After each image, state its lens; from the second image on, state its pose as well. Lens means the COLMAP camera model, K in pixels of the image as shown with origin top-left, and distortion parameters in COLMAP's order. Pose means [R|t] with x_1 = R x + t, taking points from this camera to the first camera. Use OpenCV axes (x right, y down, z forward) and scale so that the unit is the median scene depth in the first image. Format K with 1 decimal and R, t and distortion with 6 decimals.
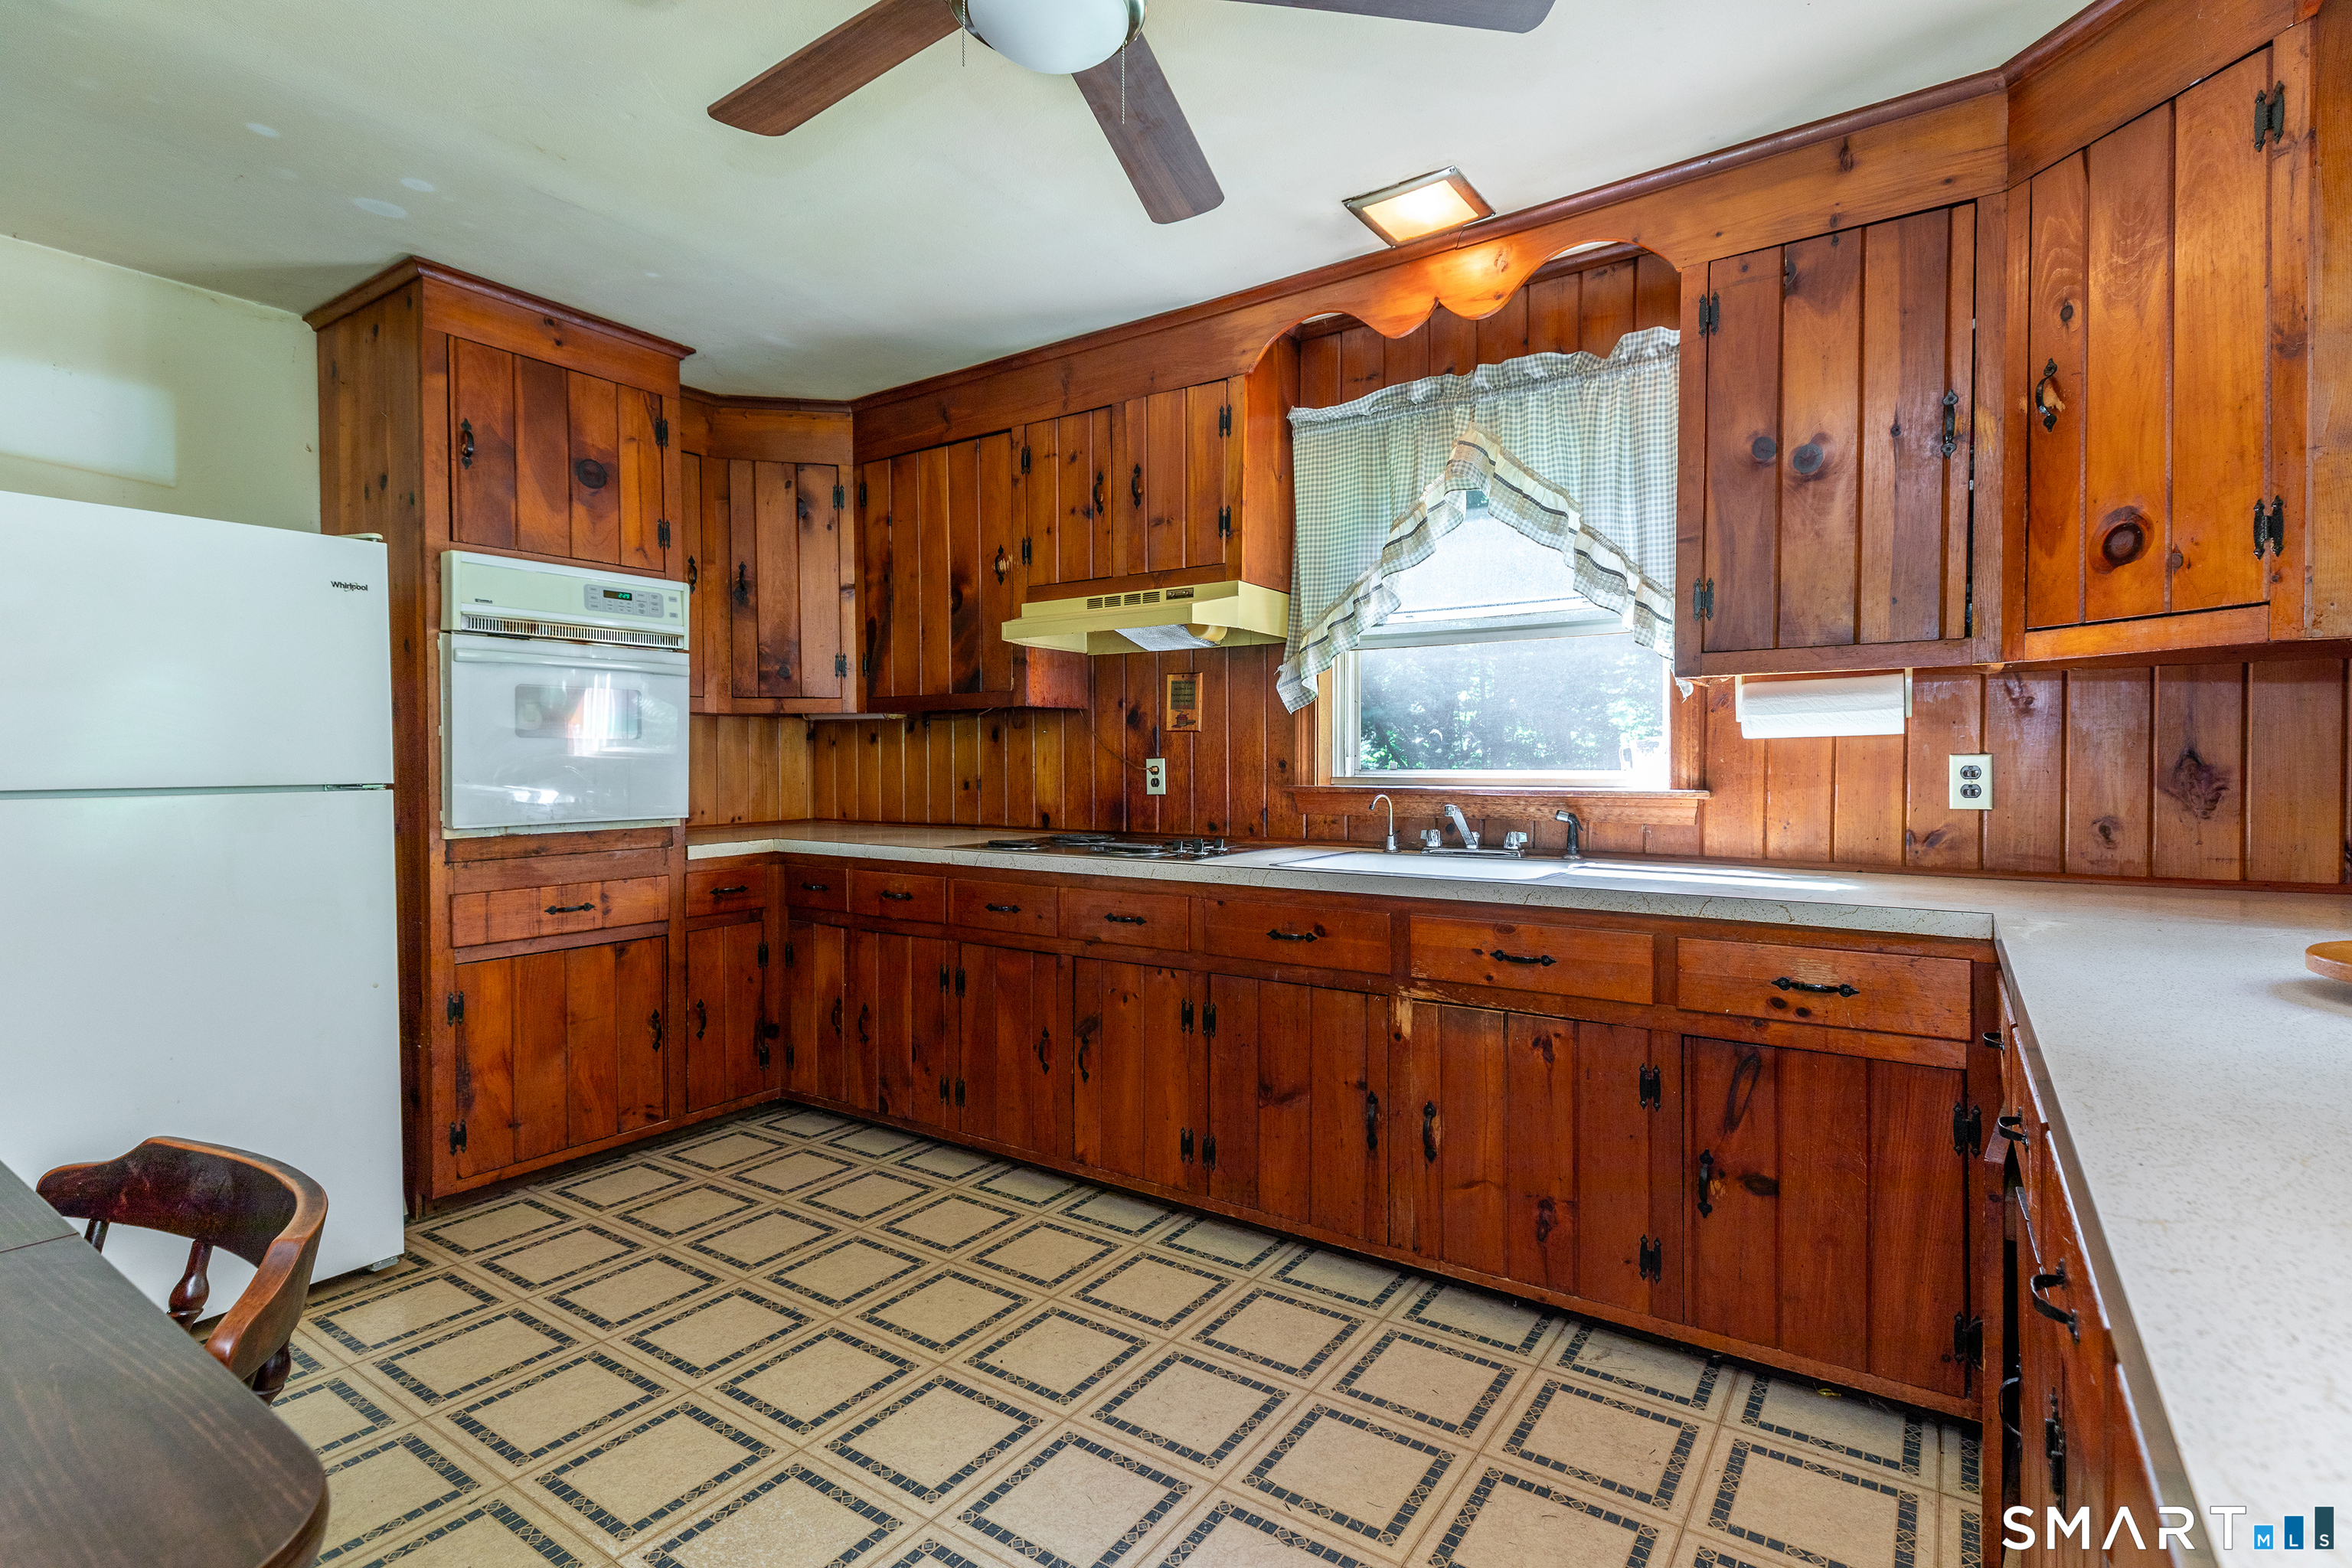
lens RADIAL K [[1065.7, 0, 1184.3], [0, 1065.7, 775.8], [0, 0, 1]] dist [0.009236, -0.004322]
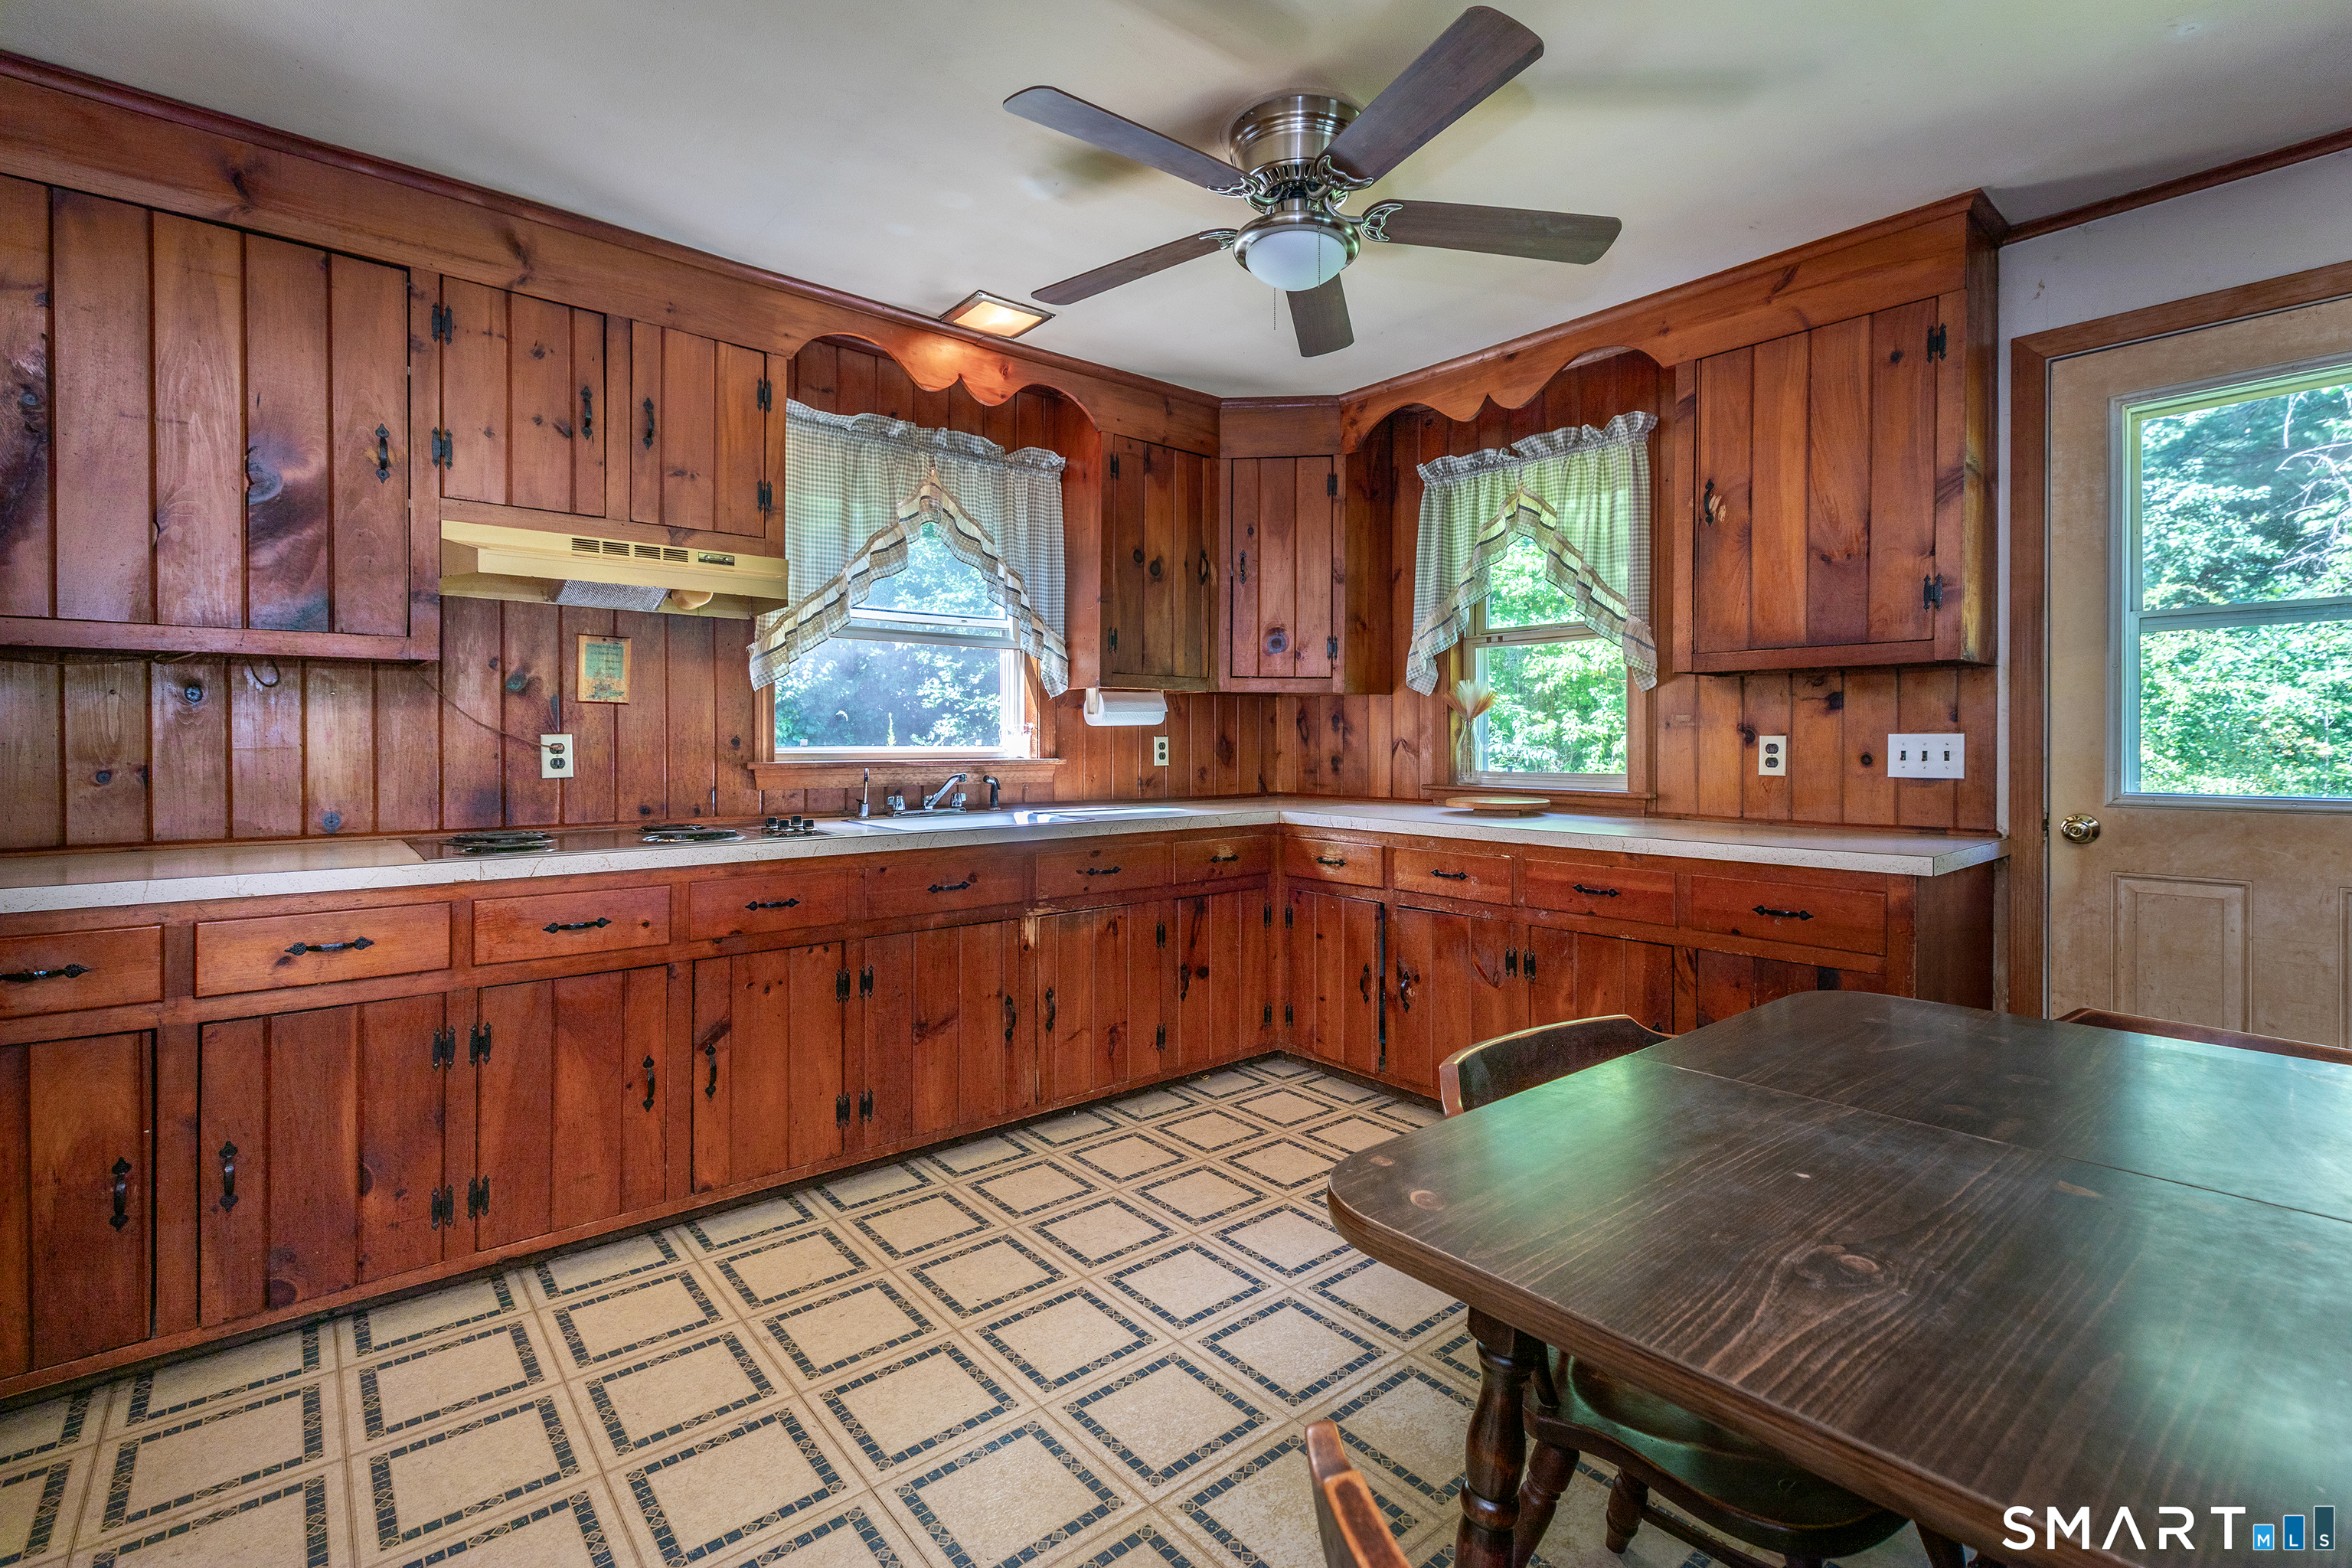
lens RADIAL K [[1065.7, 0, 1177.9], [0, 1065.7, 741.9], [0, 0, 1]] dist [0.009236, -0.004322]
pose [[0.272944, -0.000799, 0.962030, -0.928655], [0.009550, 0.999953, -0.001879, -0.005622], [-0.961983, 0.009700, 0.272938, 0.413430]]
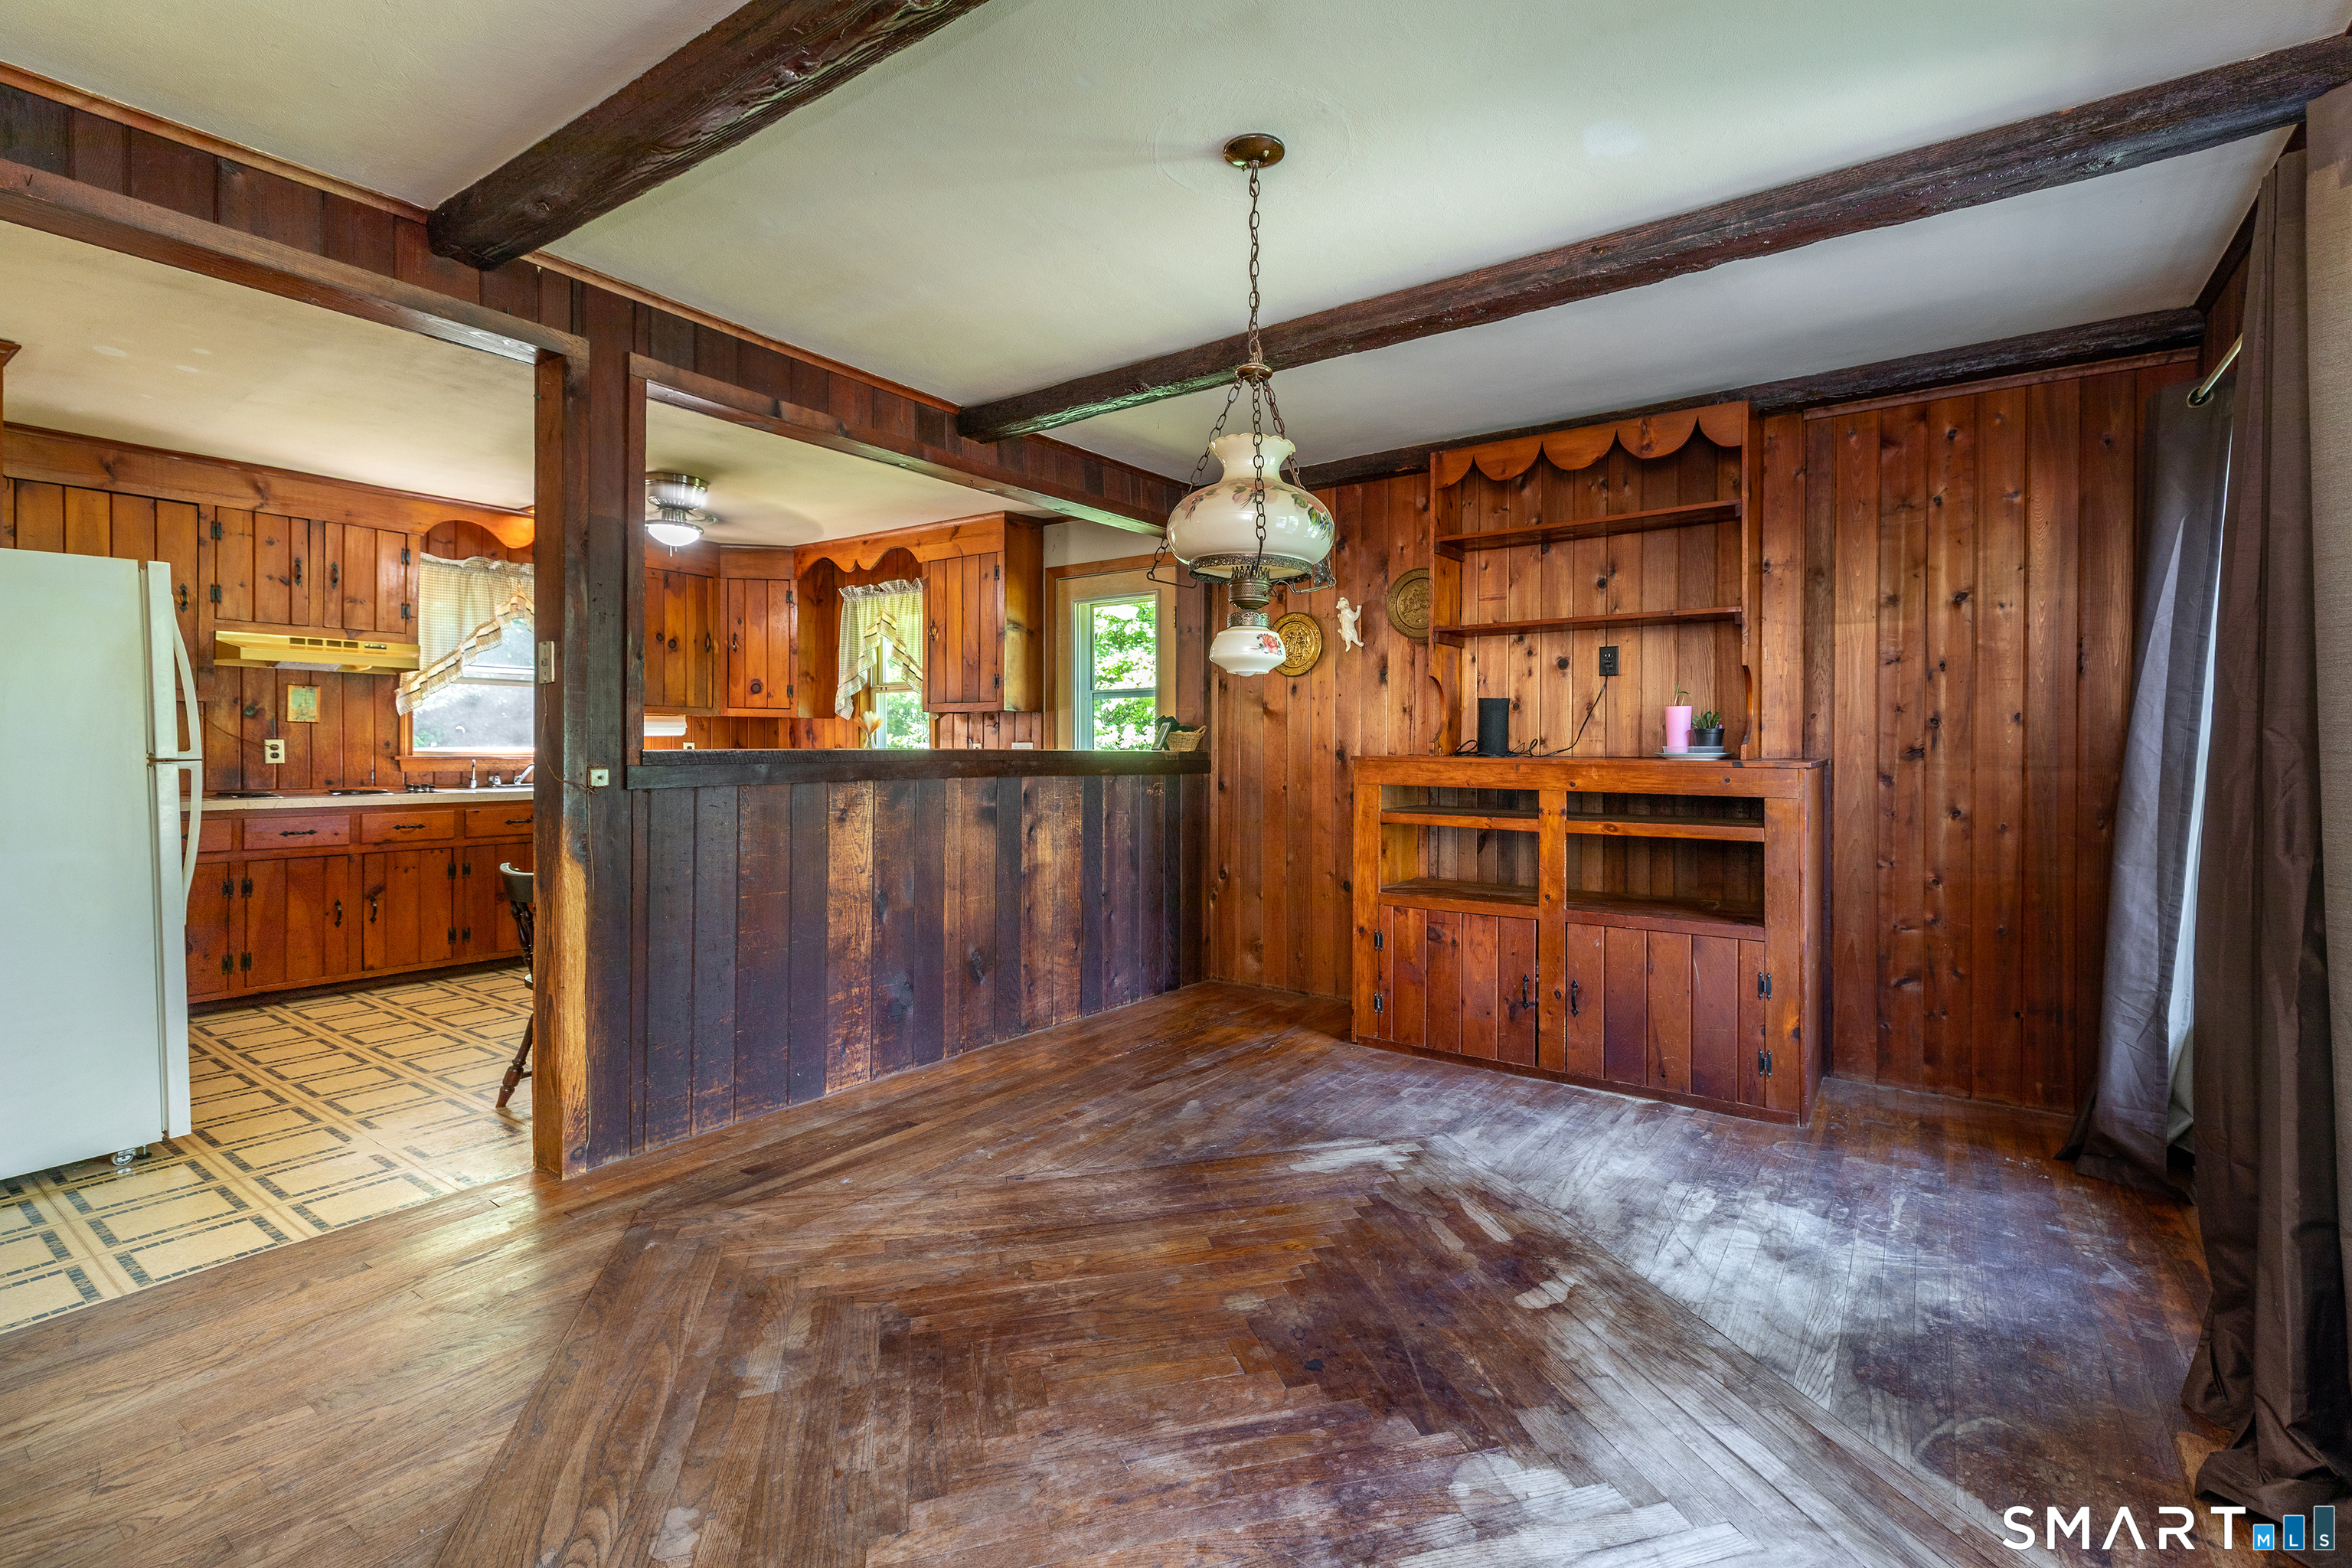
lens RADIAL K [[1065.7, 0, 1181.8], [0, 1065.7, 754.4], [0, 0, 1]] dist [0.009236, -0.004322]
pose [[0.028652, -0.005570, 0.999574, -2.007744], [0.005584, 0.999970, 0.005412, 0.005140], [-0.999574, 0.005426, 0.028682, -0.433203]]
